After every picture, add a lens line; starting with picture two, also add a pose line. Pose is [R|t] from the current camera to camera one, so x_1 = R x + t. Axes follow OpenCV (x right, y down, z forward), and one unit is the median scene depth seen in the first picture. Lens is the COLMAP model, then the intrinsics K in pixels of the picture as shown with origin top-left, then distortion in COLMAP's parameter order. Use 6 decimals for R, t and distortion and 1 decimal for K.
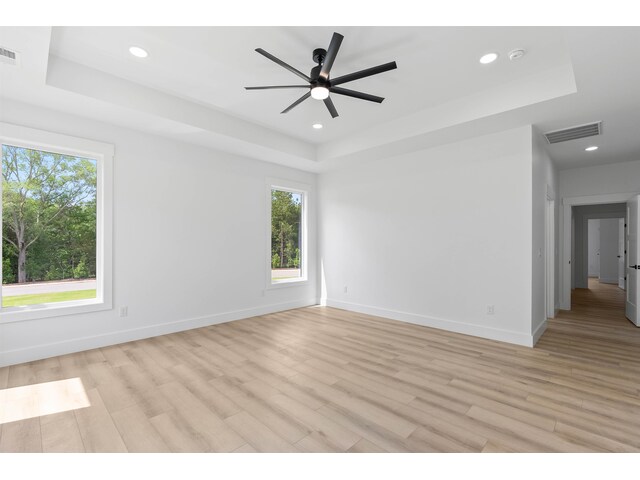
lens RADIAL K [[294.2, 0, 320.6], [0, 294.2, 244.2], [0, 0, 1]] dist [-0.004505, 0.003000]
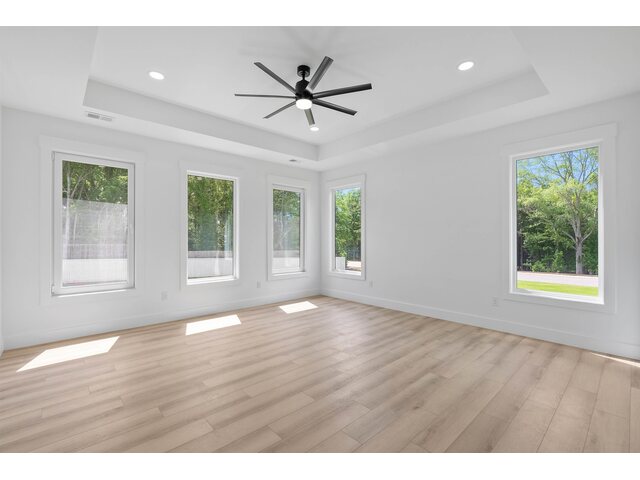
lens RADIAL K [[294.2, 0, 320.6], [0, 294.2, 237.8], [0, 0, 1]] dist [-0.004505, 0.003000]
pose [[-0.047315, -0.003875, -0.998872, 0.583322], [0.001471, 0.999991, -0.003949, 0.002896], [0.998879, -0.001656, -0.047309, 0.582848]]
